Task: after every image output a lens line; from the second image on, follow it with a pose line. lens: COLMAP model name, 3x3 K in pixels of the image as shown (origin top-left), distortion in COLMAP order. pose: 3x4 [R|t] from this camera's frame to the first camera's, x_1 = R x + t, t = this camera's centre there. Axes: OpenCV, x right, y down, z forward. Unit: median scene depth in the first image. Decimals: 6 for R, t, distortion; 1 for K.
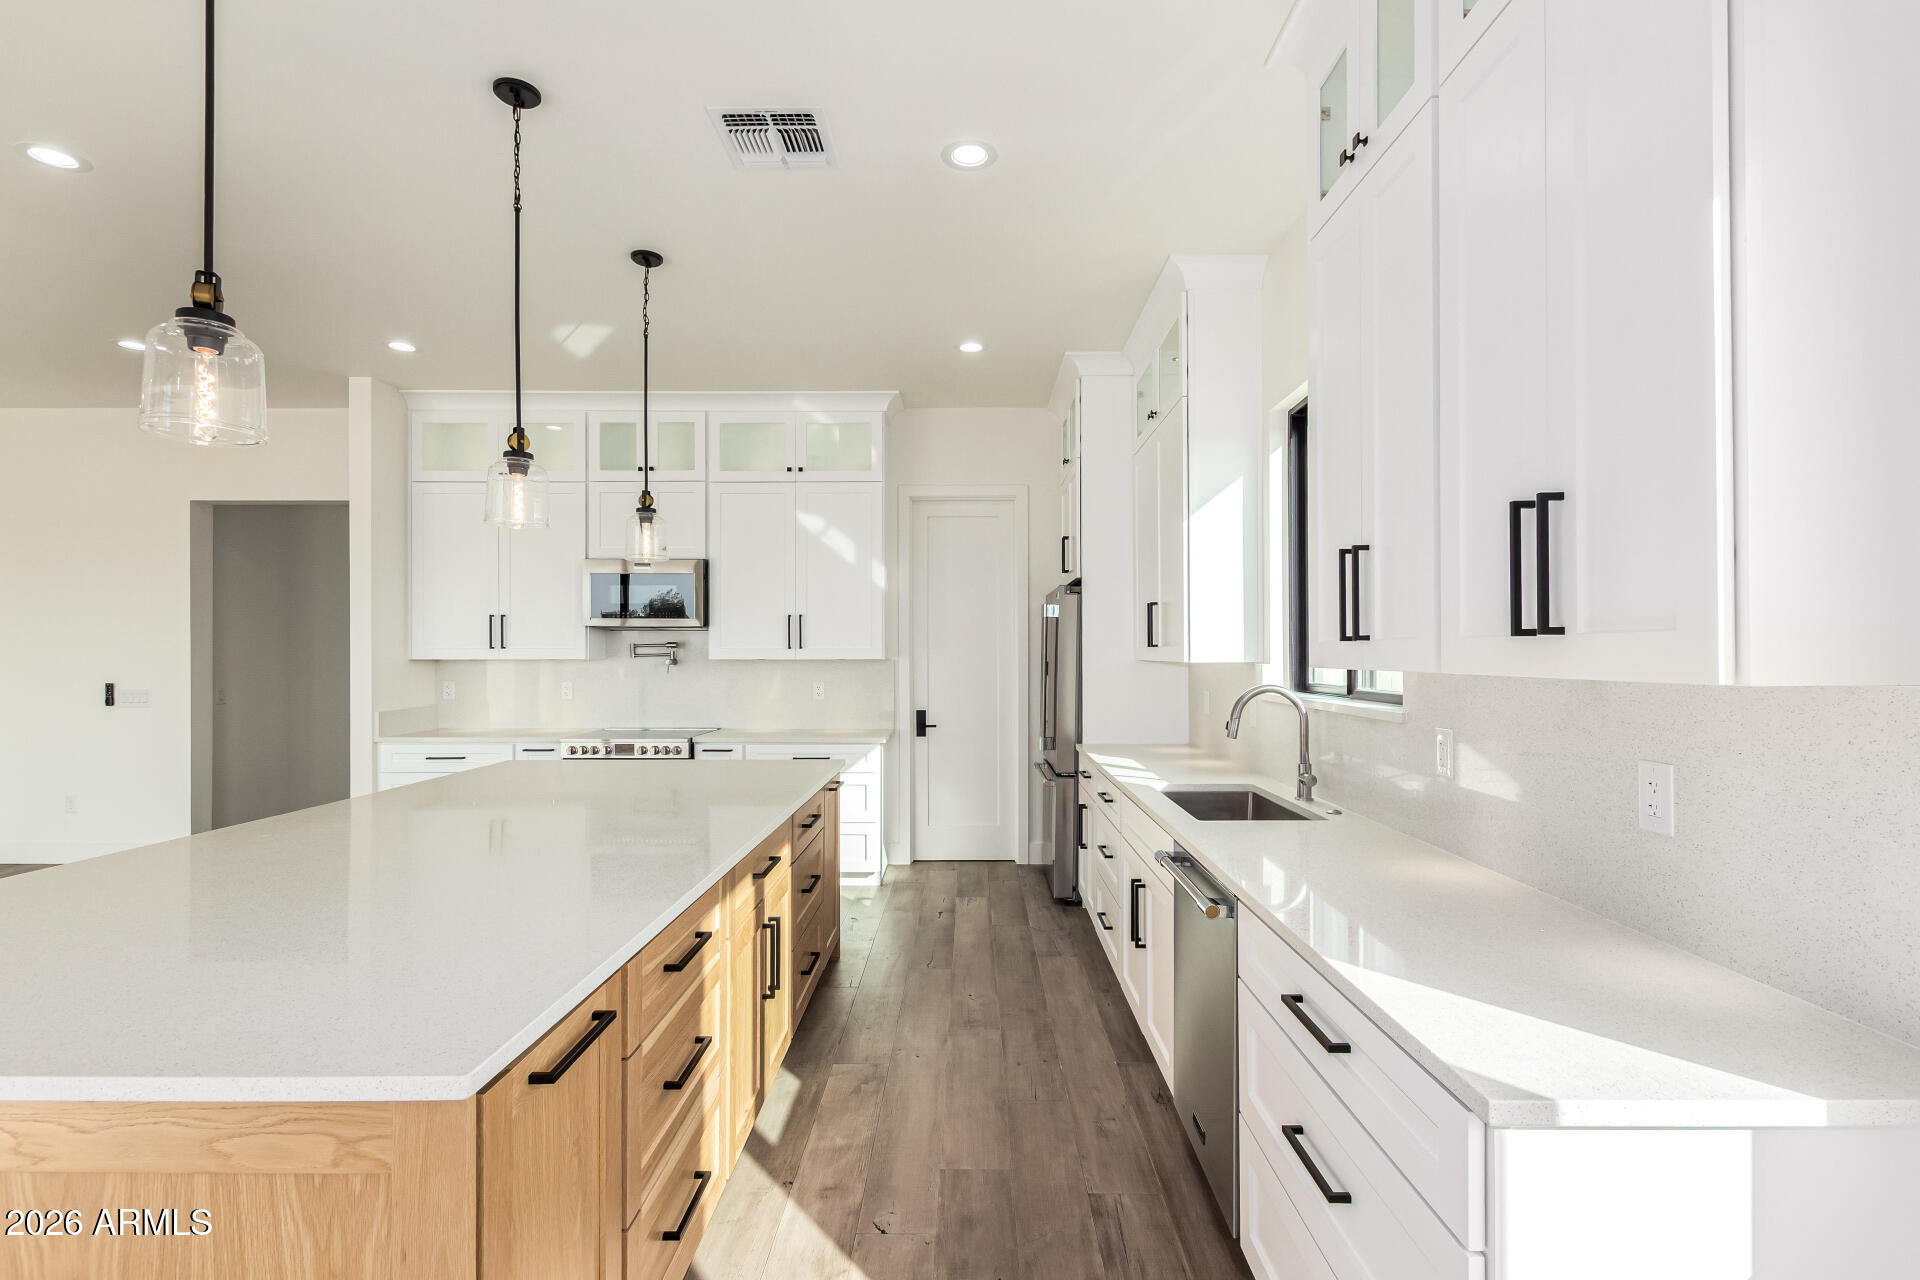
lens RADIAL K [[882.2, 0, 959.3], [0, 882.2, 664.8], [0, 0, 1]] dist [0.004902, -0.001728]
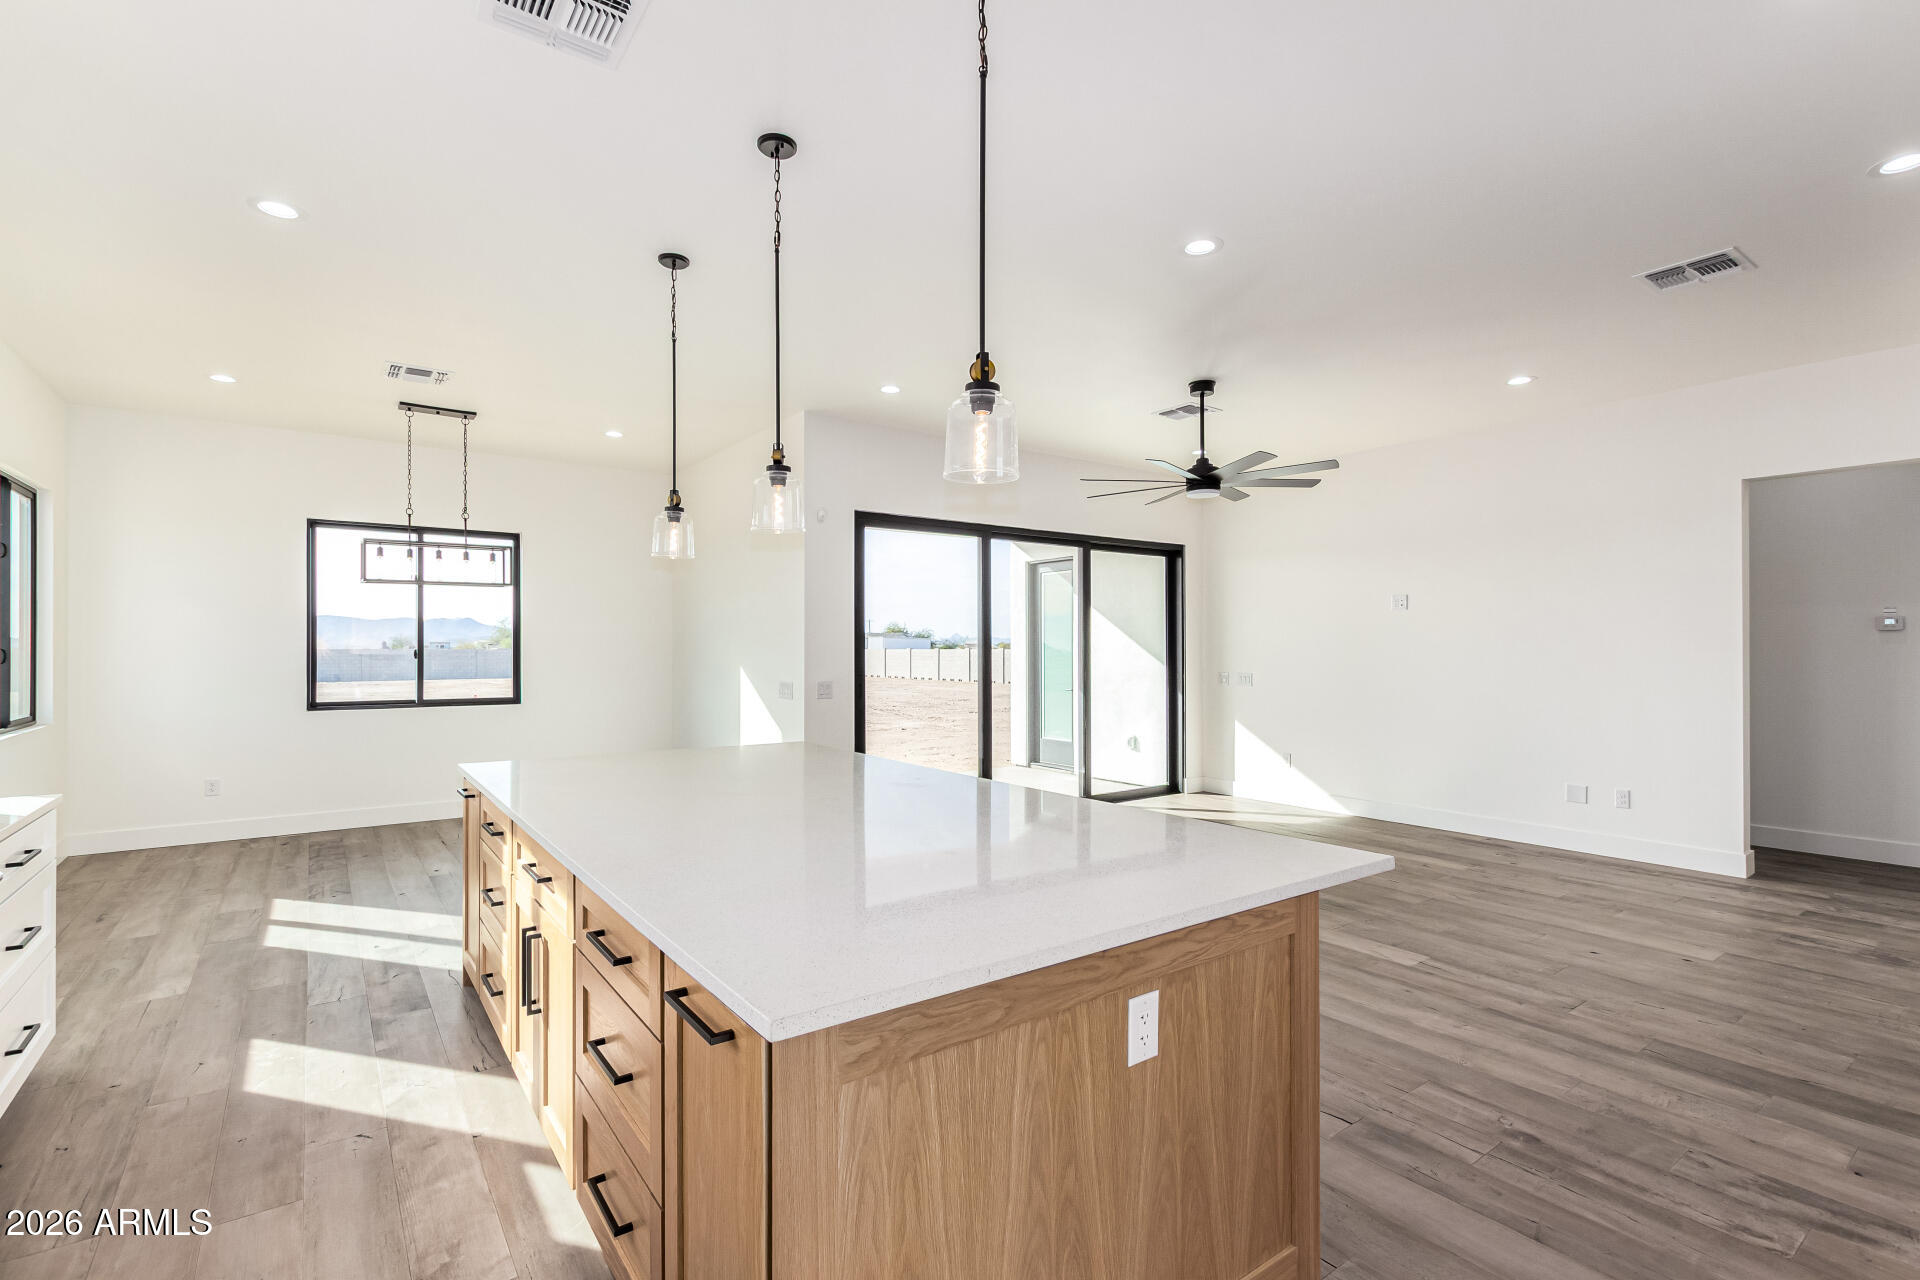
lens RADIAL K [[882.2, 0, 964.2], [0, 882.2, 657.6], [0, 0, 1]] dist [0.004902, -0.001728]
pose [[-0.799361, 0.008833, -0.600787, -0.010117], [-0.006232, 0.999716, 0.022991, -0.012032], [0.600819, 0.022122, -0.799079, 0.936745]]
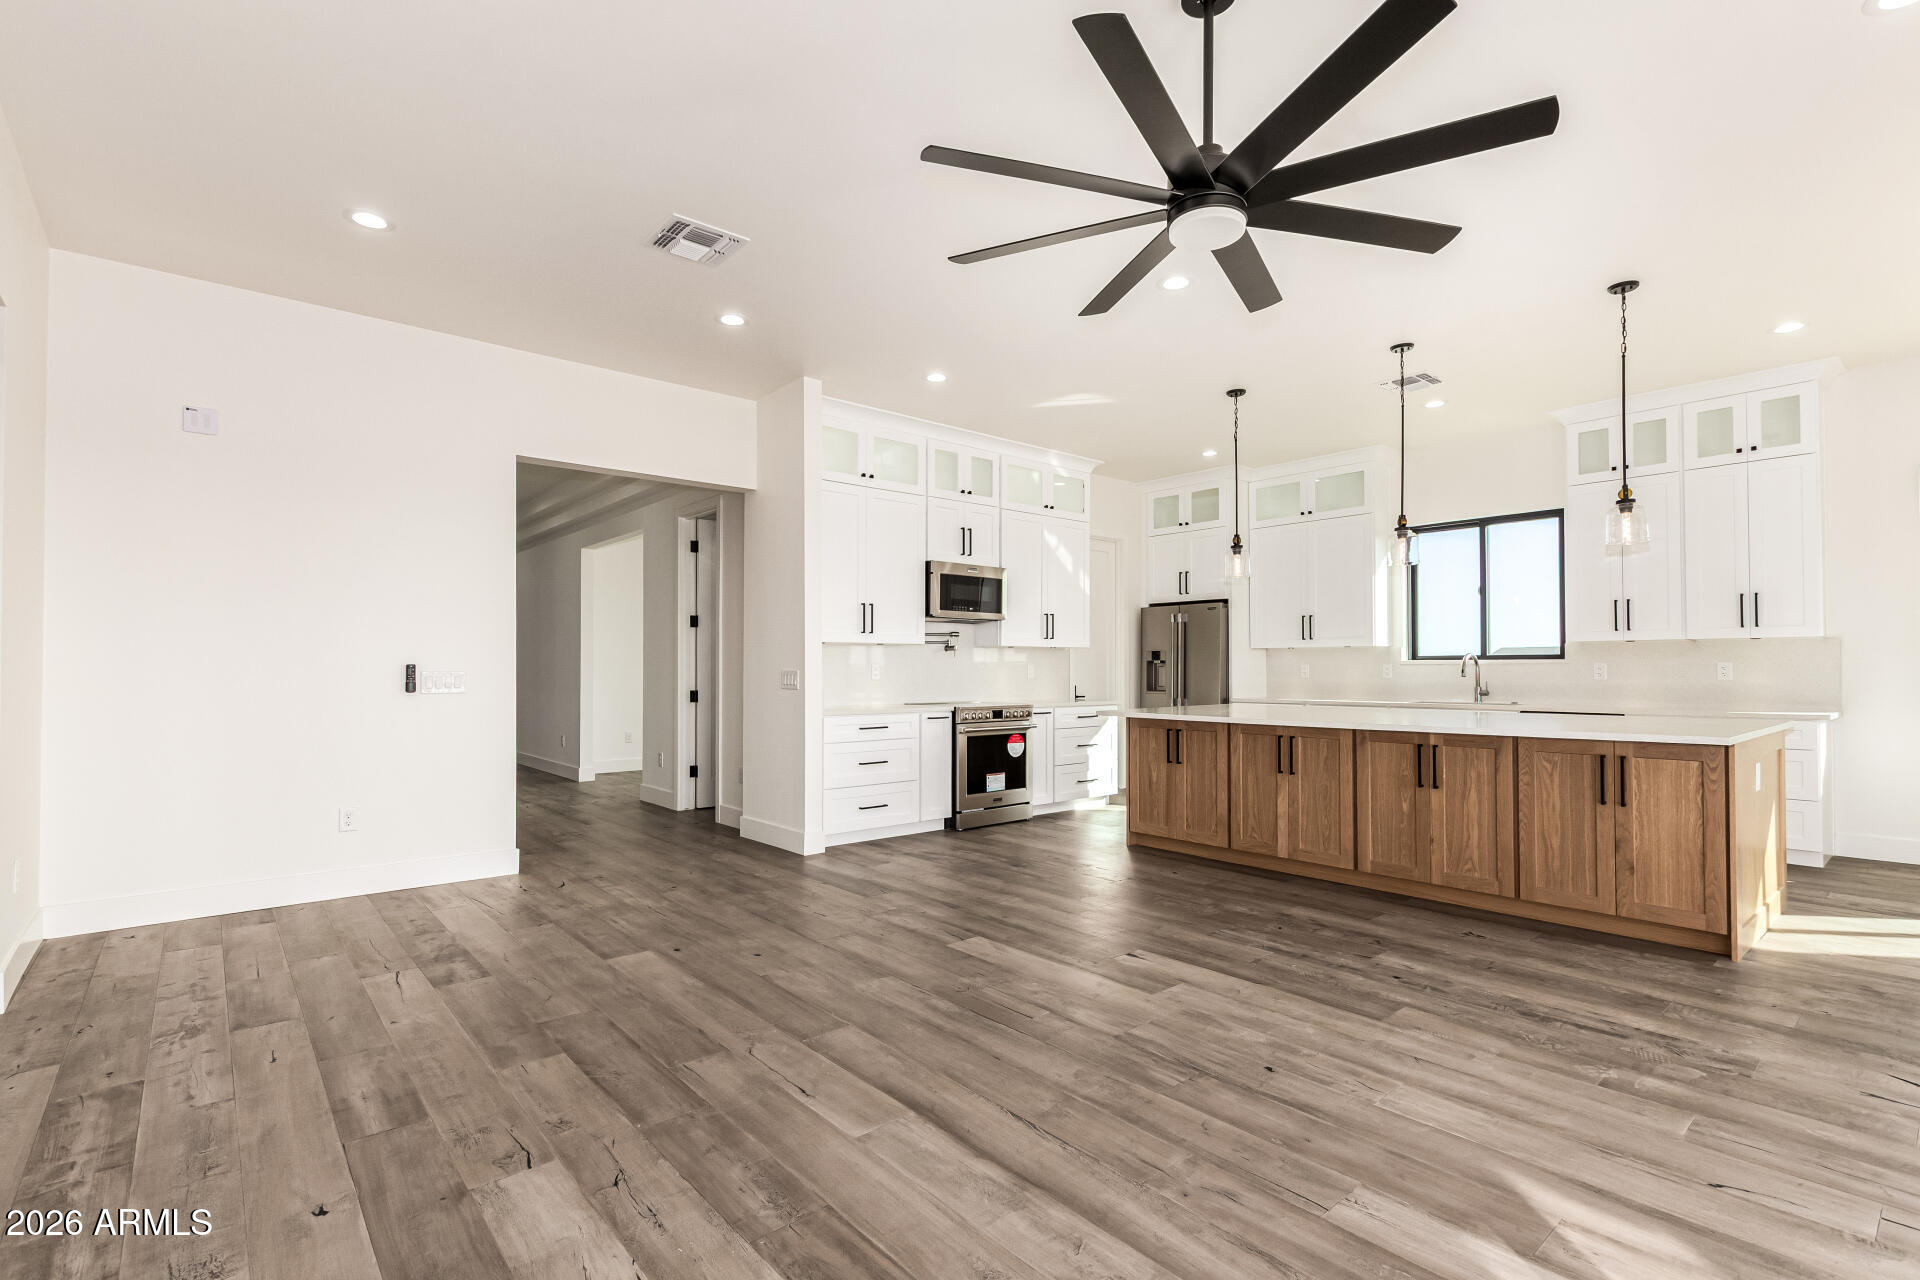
lens RADIAL K [[882.2, 0, 959.2], [0, 882.2, 657.7], [0, 0, 1]] dist [0.004902, -0.001728]
pose [[0.756109, 0.008354, 0.654392, -1.182348], [0.010019, 0.999654, -0.024339, 0.041988], [-0.654369, 0.024959, 0.755764, 0.069807]]
